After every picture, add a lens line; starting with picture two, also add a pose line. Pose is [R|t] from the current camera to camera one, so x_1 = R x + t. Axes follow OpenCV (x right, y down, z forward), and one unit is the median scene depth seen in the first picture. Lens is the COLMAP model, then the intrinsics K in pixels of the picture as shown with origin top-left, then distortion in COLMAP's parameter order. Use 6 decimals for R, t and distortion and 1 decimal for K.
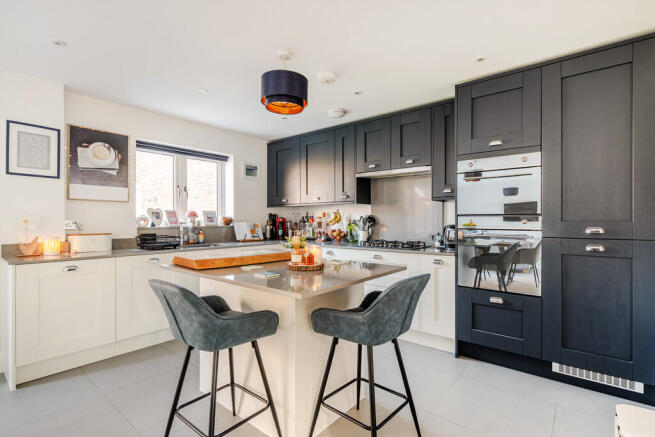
lens RADIAL K [[313.4, 0, 328.4], [0, 313.4, 218.3], [0, 0, 1]] dist [-0.000147, -0.000603]
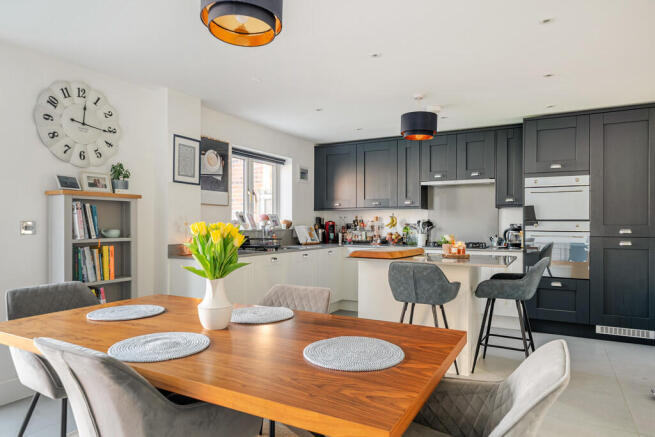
lens RADIAL K [[413.9, 0, 326.8], [0, 413.9, 221.0], [0, 0, 1]] dist [-0.002840, 0.002835]
pose [[0.983759, 0.004132, 0.179447, -0.542107], [-0.003902, 0.999991, -0.001635, -0.000770], [-0.179452, 0.000908, 0.983766, -0.406223]]
